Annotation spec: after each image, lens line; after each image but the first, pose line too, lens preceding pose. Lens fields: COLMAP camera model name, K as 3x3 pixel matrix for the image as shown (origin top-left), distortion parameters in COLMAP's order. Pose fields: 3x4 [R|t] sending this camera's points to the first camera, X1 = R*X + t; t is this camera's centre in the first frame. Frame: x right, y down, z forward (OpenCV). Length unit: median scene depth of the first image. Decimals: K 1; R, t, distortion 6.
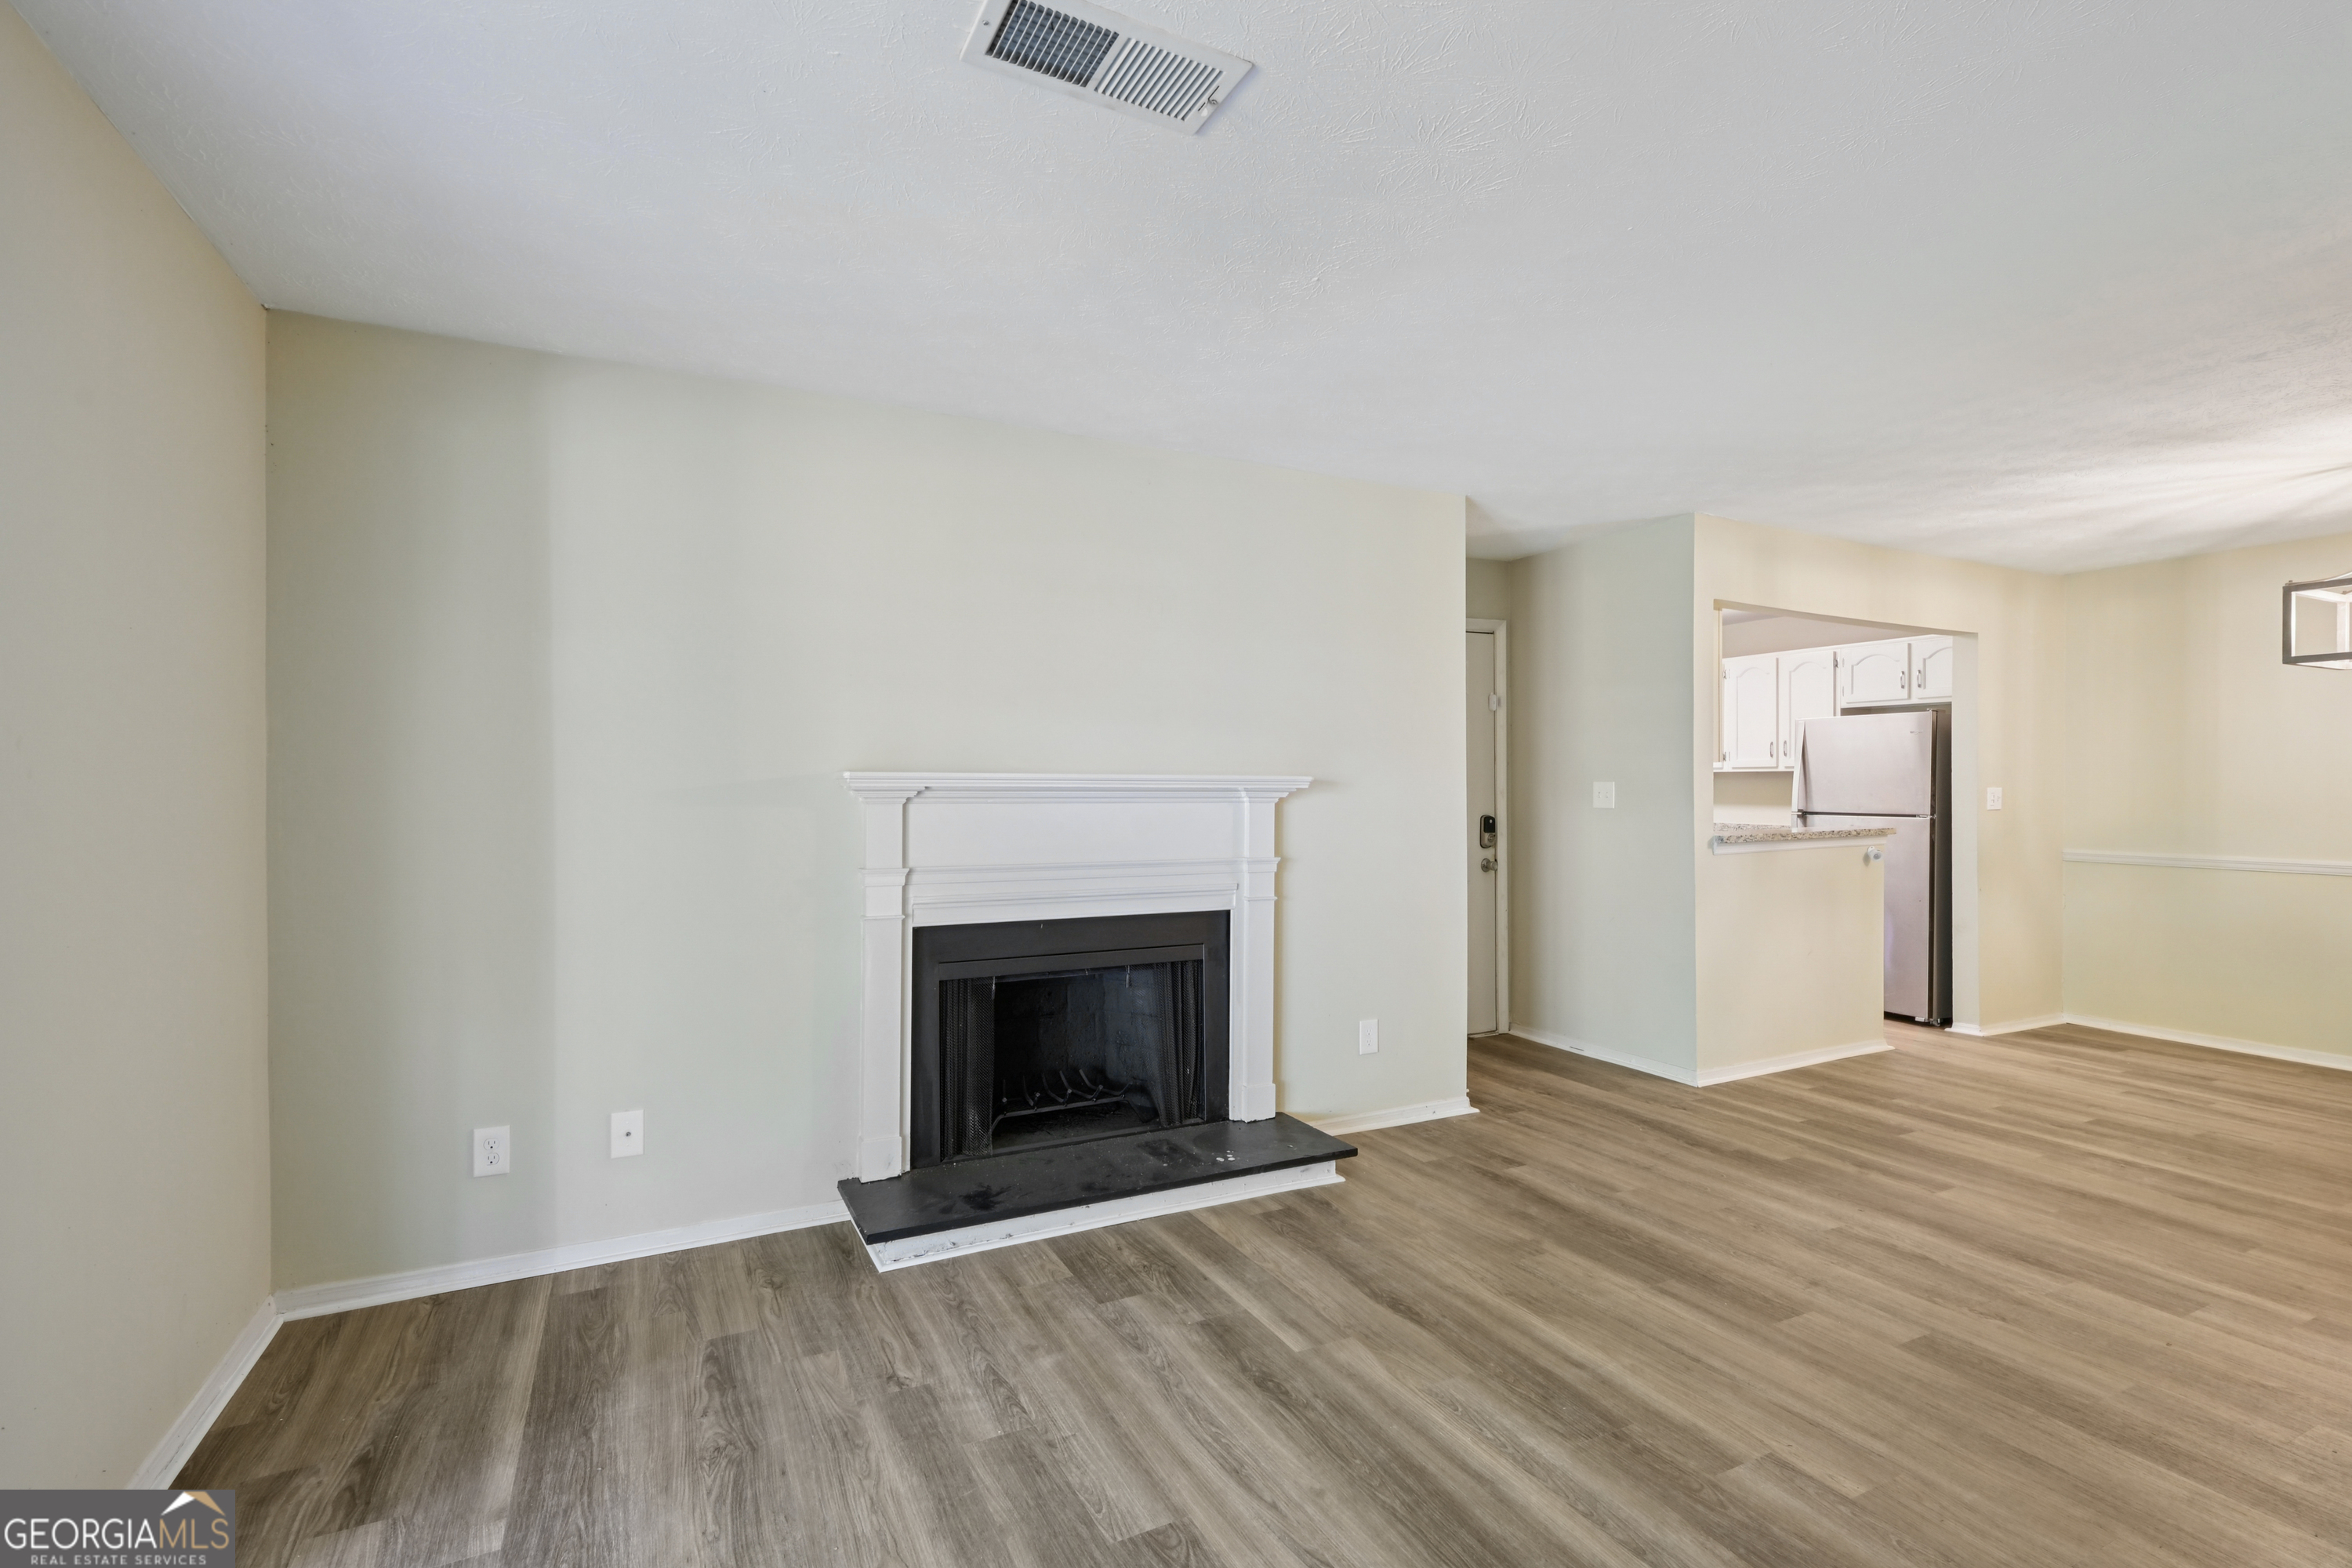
lens RADIAL K [[1070.7, 0, 1200.6], [0, 1070.7, 779.6], [0, 0, 1]] dist [-0.001518, 0.001751]
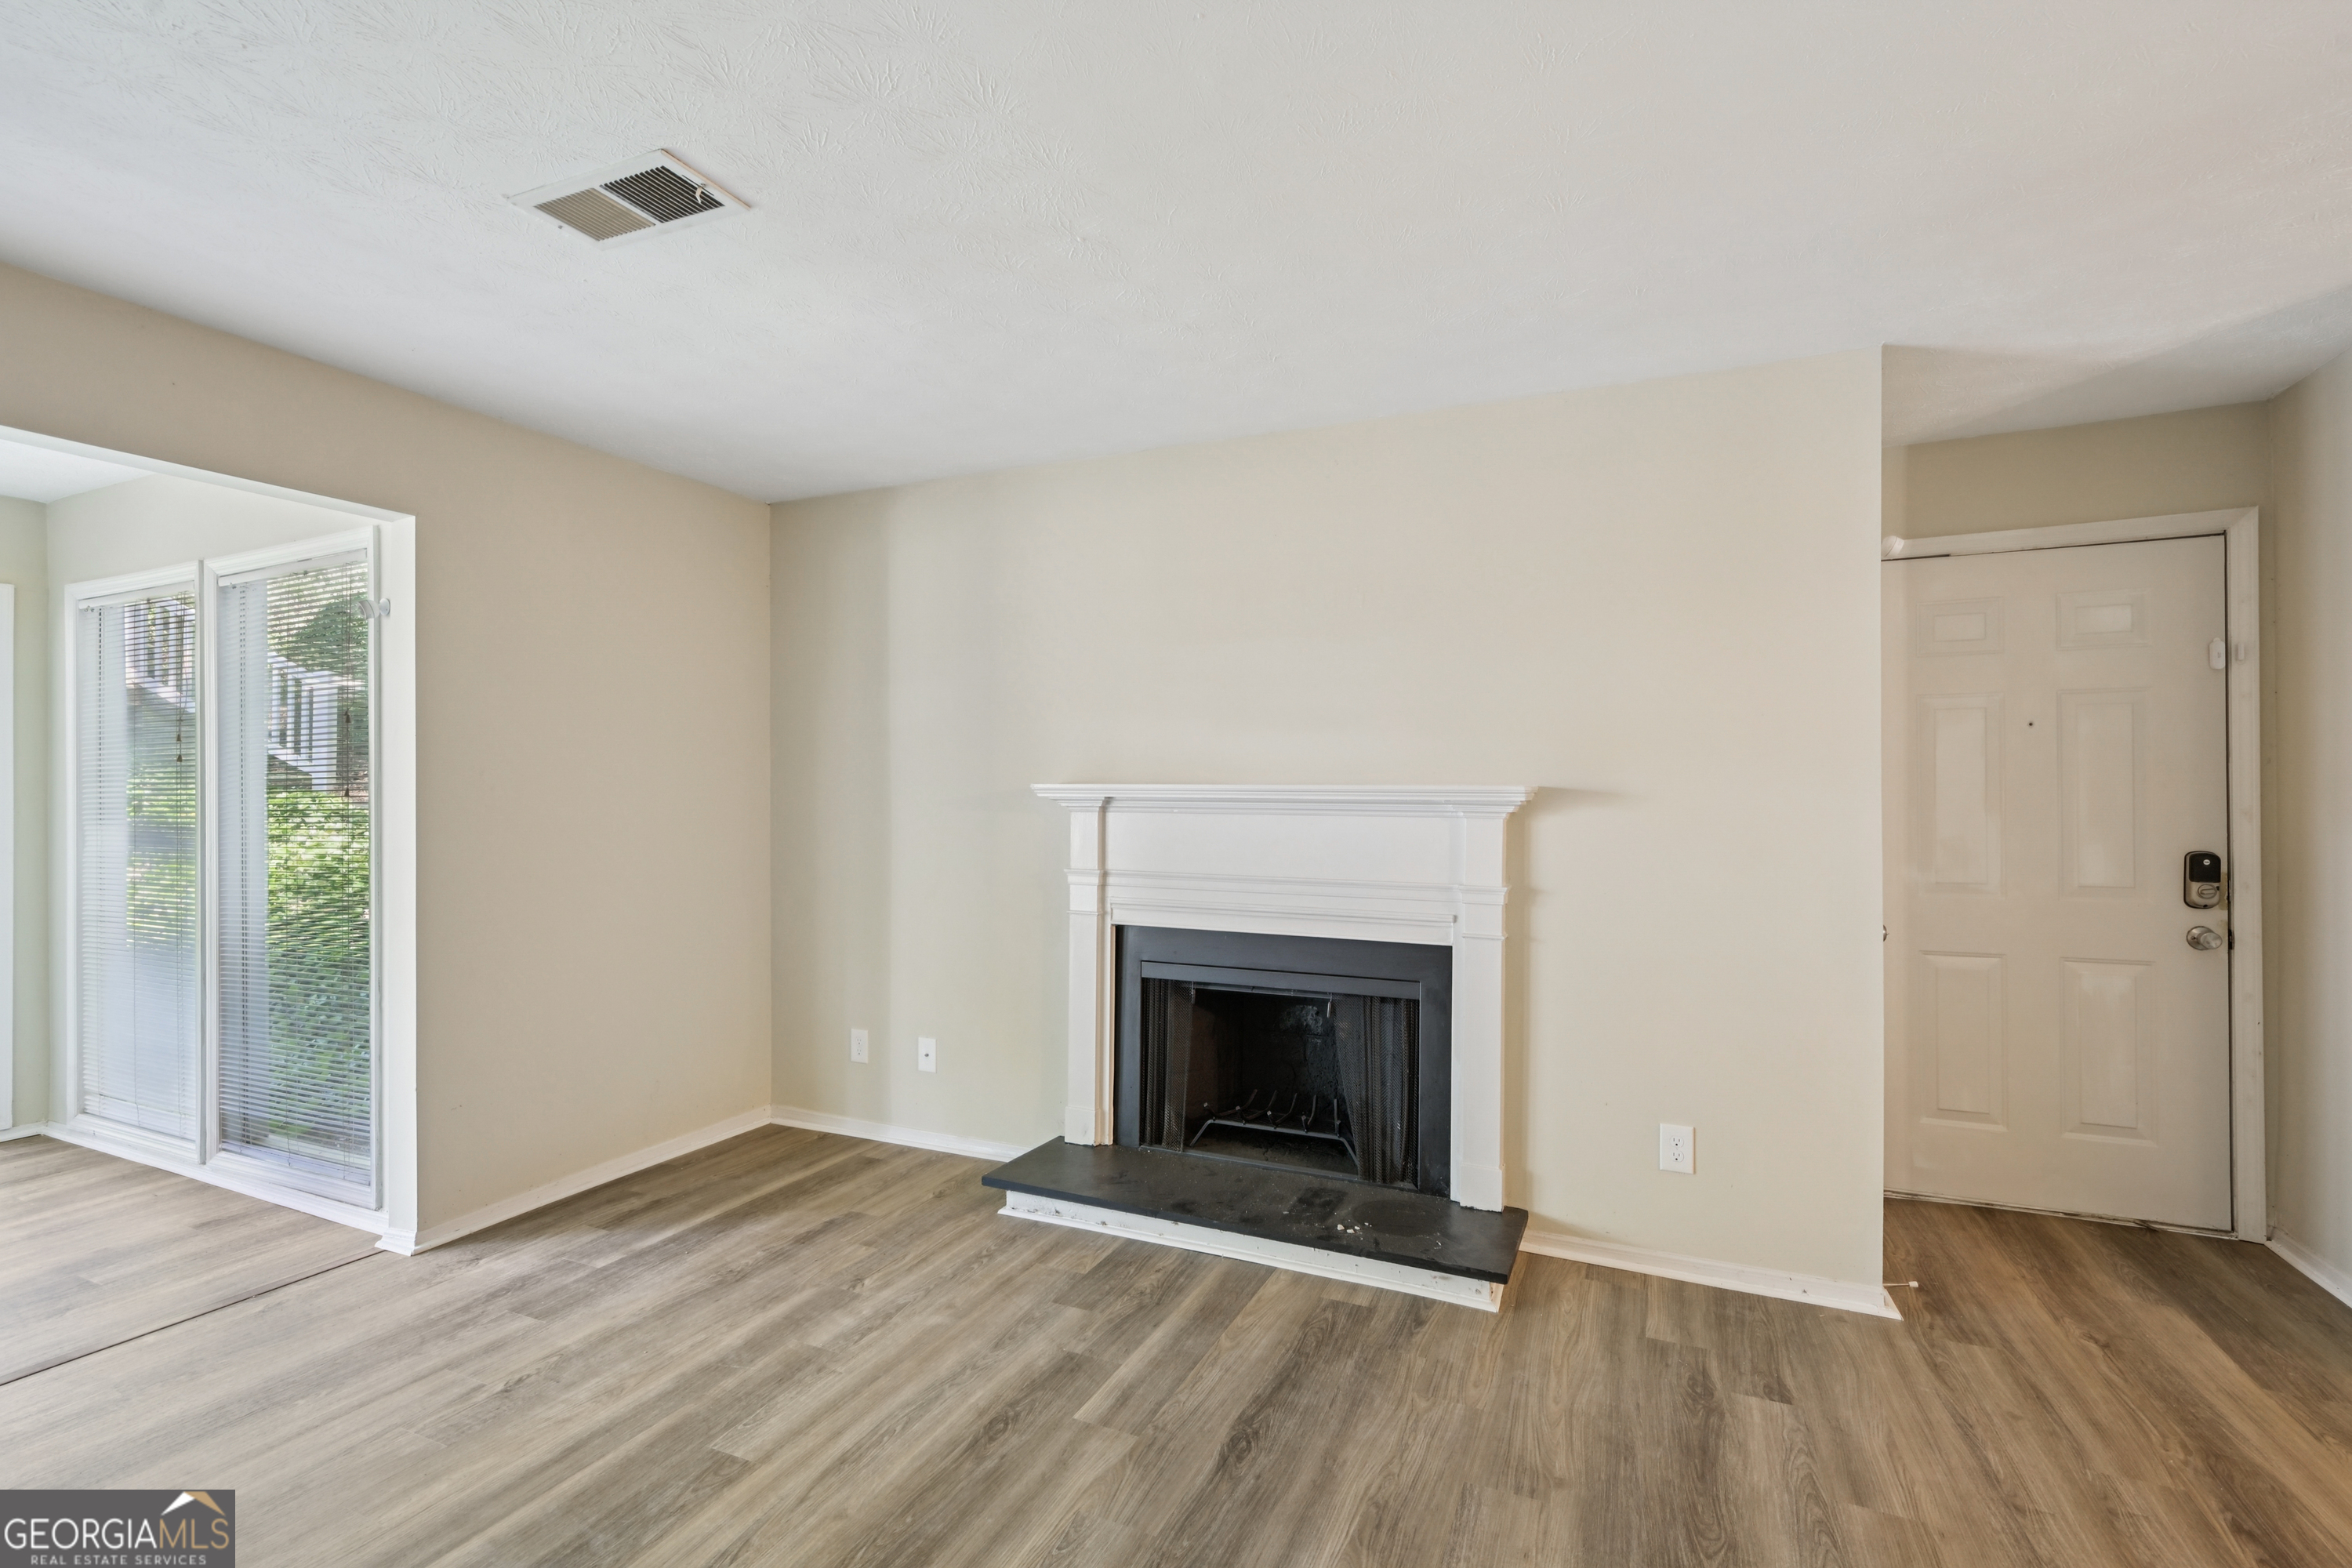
lens RADIAL K [[1070.7, 0, 1196.2], [0, 1070.7, 791.3], [0, 0, 1]] dist [-0.001518, 0.001751]
pose [[0.632966, 0.002883, -0.774174, 0.668395], [-0.000211, 0.999994, 0.003552, -0.002266], [0.774179, -0.002085, 0.632963, 0.391677]]
